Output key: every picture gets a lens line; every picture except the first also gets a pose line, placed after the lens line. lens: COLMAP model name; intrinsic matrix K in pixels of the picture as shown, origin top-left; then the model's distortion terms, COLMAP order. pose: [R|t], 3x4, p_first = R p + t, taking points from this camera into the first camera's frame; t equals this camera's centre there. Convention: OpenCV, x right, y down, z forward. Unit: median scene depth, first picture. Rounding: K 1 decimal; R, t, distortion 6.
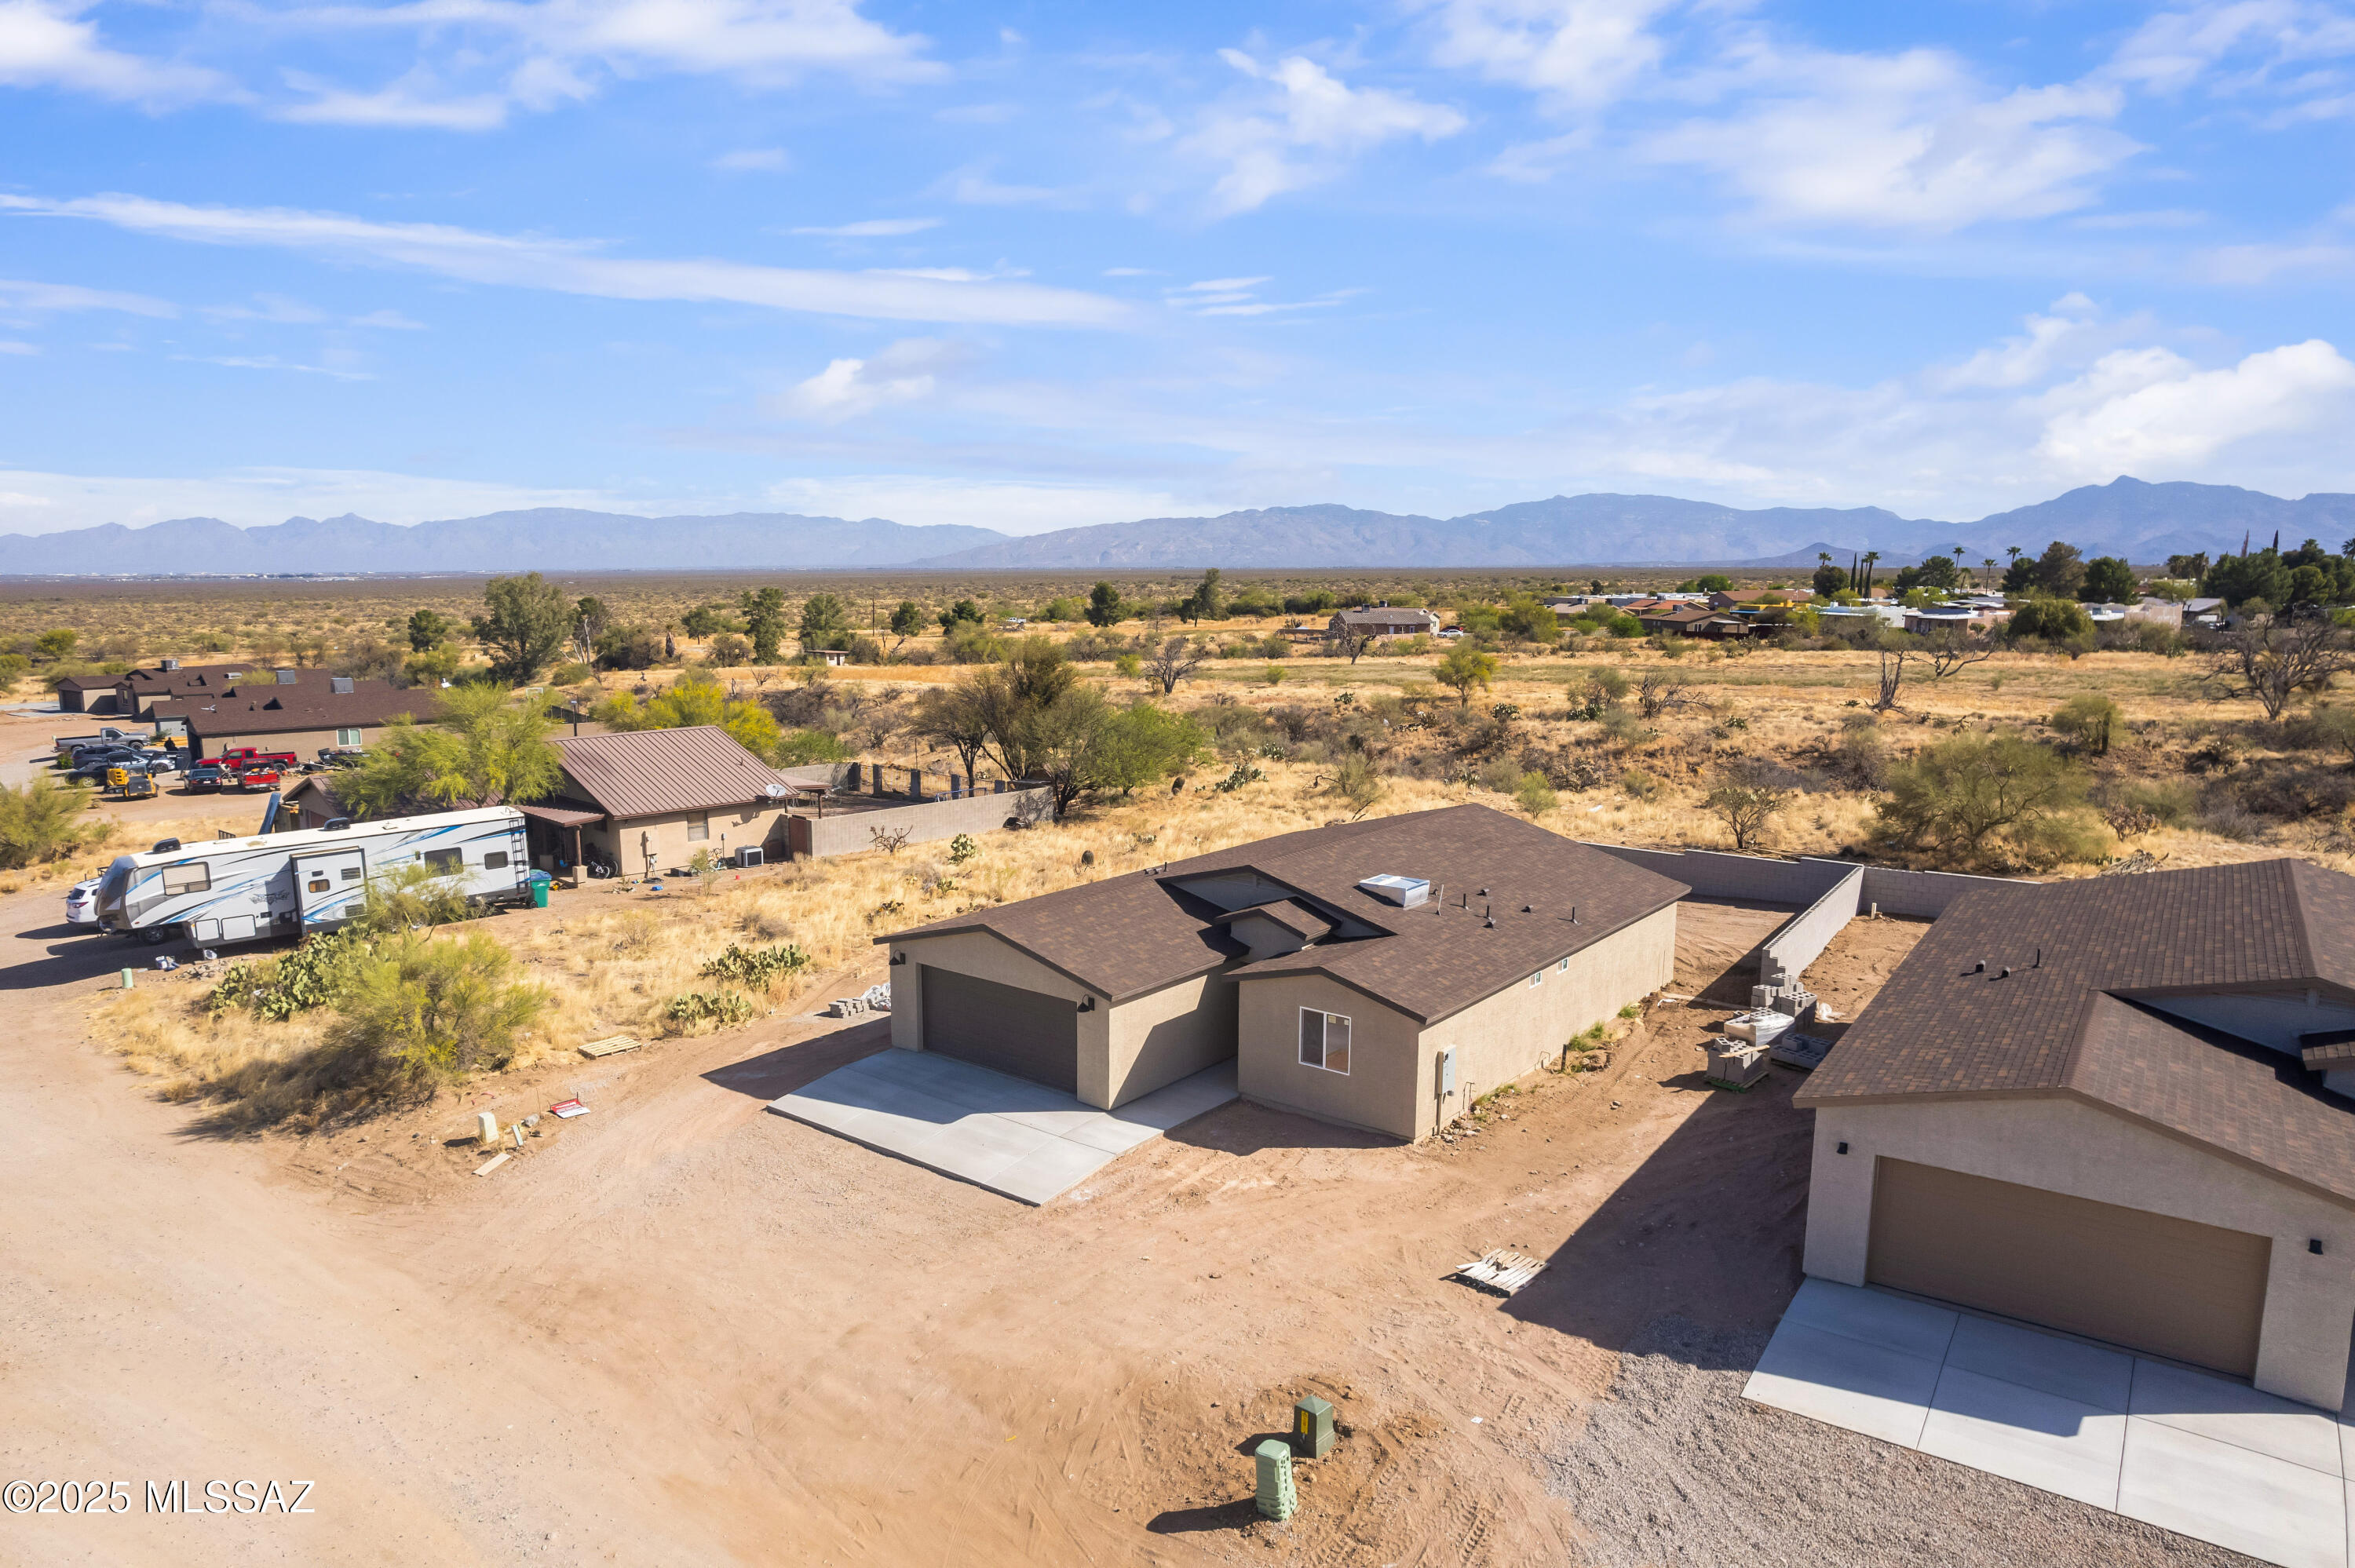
lens RADIAL K [[1502.3, 0, 1180.4], [0, 1502.3, 786.1], [0, 0, 1]] dist [-0.066428, 0.051263]
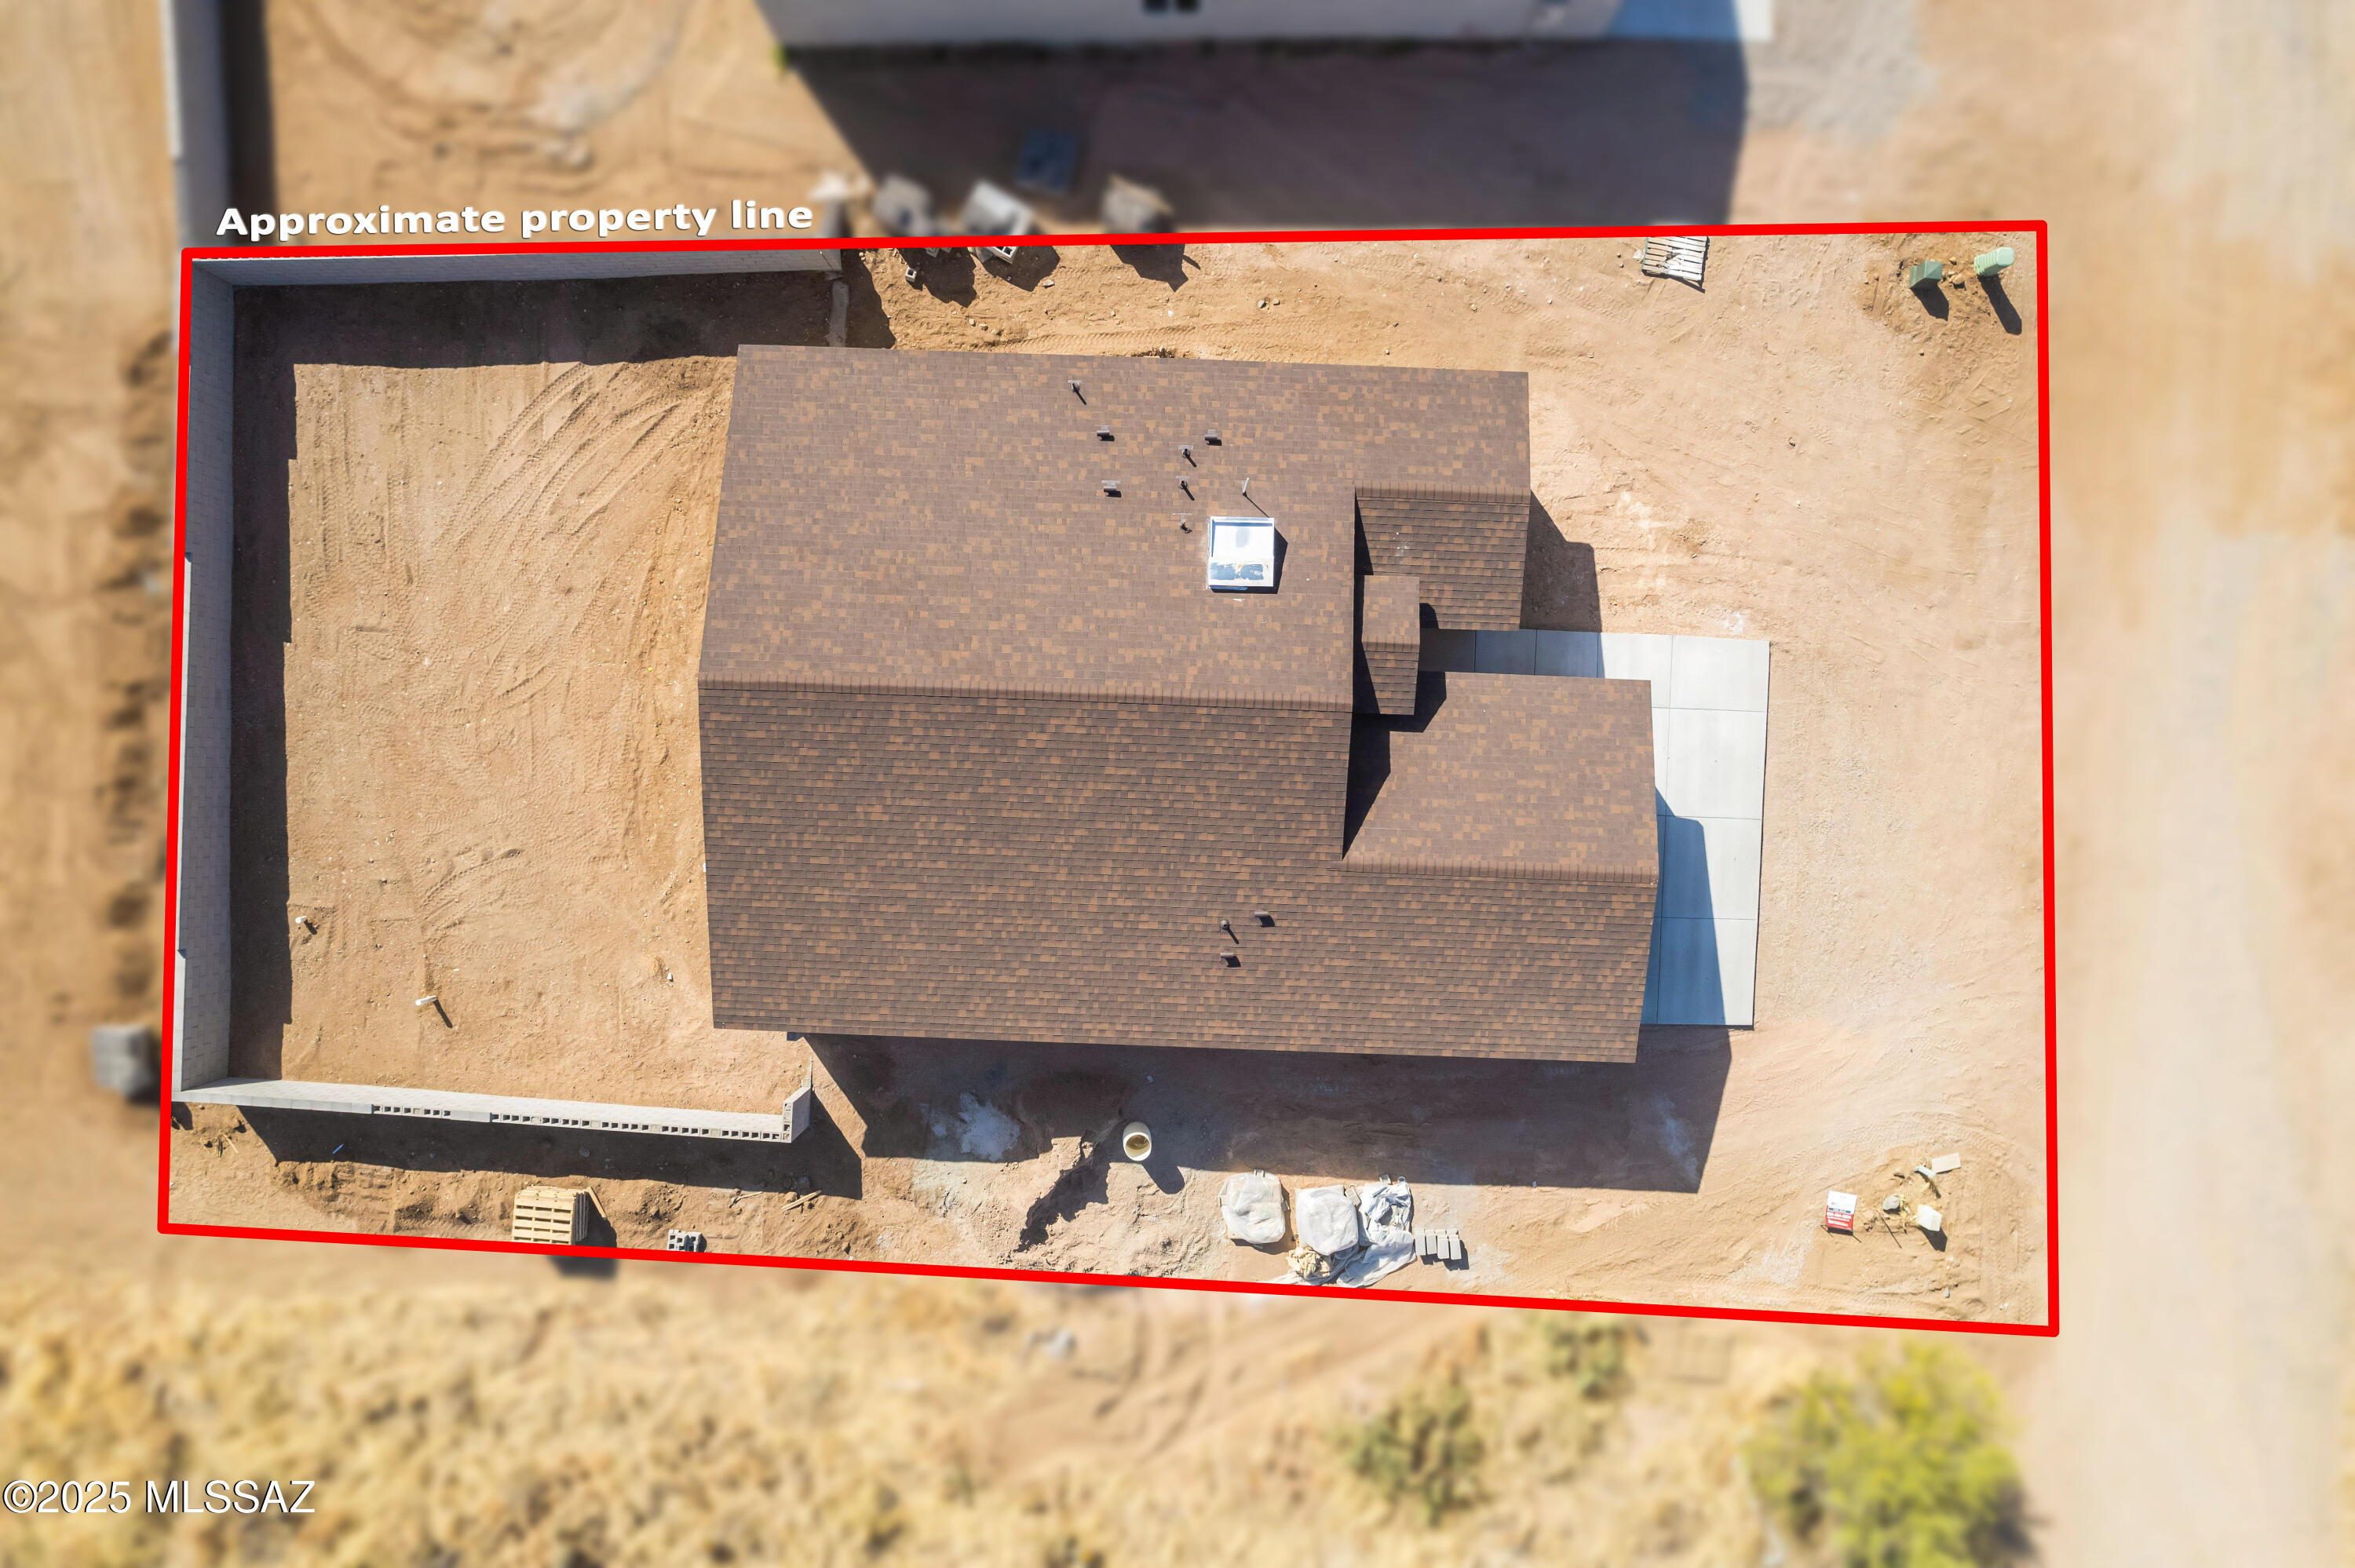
lens RADIAL K [[1502.3, 0, 1180.4], [0, 1502.3, 786.1], [0, 0, 1]] dist [-0.066428, 0.051263]
pose [[-0.578478, -0.815600, -0.012670, 0.073793], [0.119510, -0.100109, 0.987773, -0.733745], [-0.806896, 0.569891, 0.155383, 1.000069]]
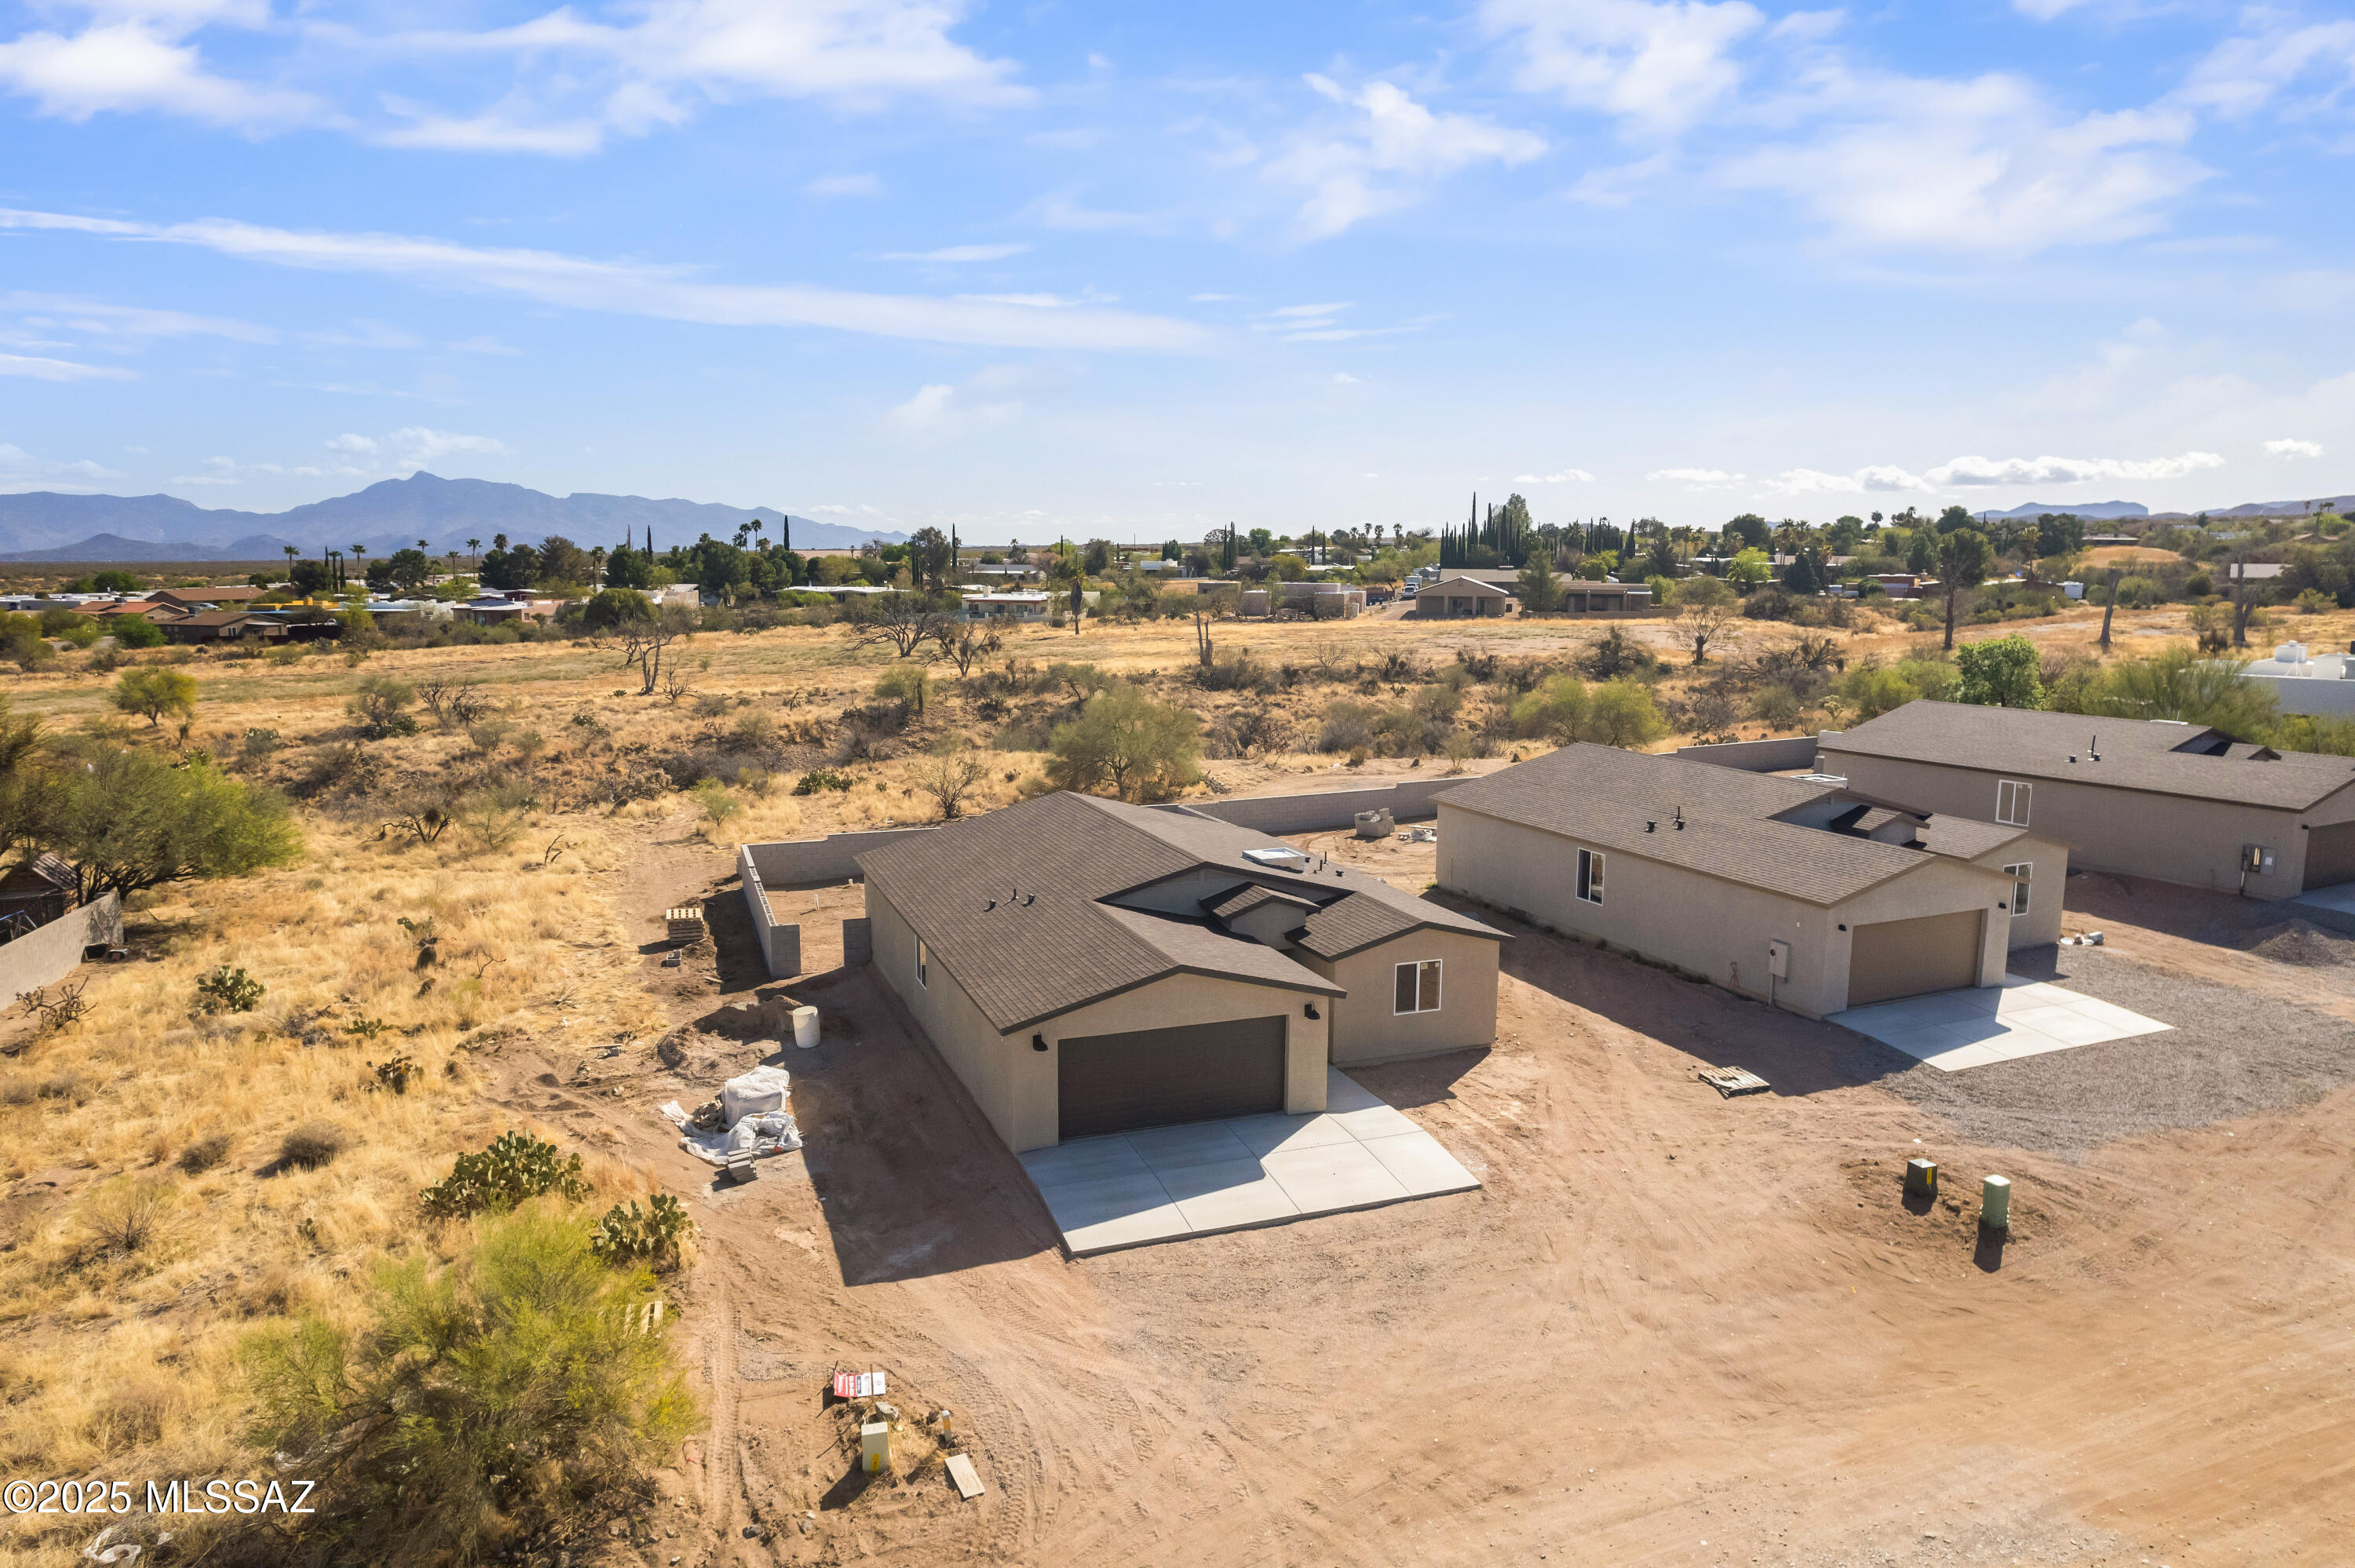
lens RADIAL K [[1502.3, 0, 1180.4], [0, 1502.3, 786.1], [0, 0, 1]] dist [-0.066428, 0.051263]
pose [[0.519773, -0.129959, 0.844362, -0.832427], [0.125239, 0.989275, 0.075168, -0.077902], [-0.845074, 0.066677, 0.530475, 0.486223]]
